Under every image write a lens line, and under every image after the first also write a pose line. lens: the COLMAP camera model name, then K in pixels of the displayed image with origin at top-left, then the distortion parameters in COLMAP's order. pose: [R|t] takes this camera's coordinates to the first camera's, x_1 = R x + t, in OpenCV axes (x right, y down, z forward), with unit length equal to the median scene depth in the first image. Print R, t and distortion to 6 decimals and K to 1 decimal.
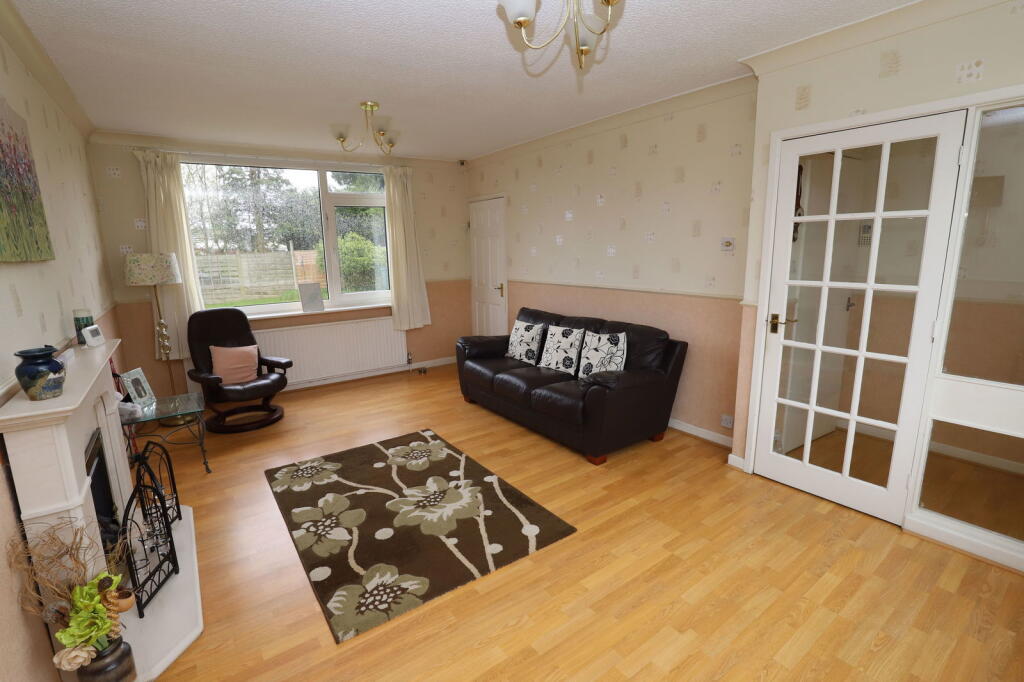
lens RADIAL K [[469.5, 0, 506.1], [0, 469.5, 338.5], [0, 0, 1]] dist [-0.031317, 0.005012]
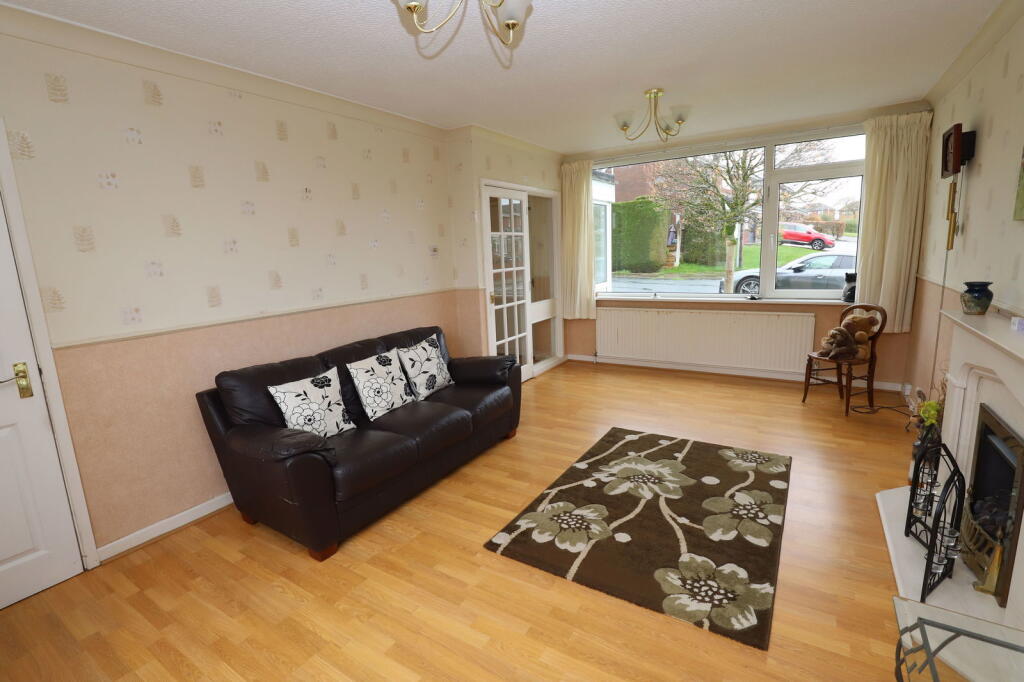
lens RADIAL K [[469.5, 0, 504.1], [0, 469.5, 339.5], [0, 0, 1]] dist [-0.031317, 0.005012]
pose [[-0.367335, -0.139010, 0.919642, -0.924902], [0.225458, 0.945970, 0.233046, -0.254747], [-0.902349, 0.292947, -0.316147, 1.465600]]
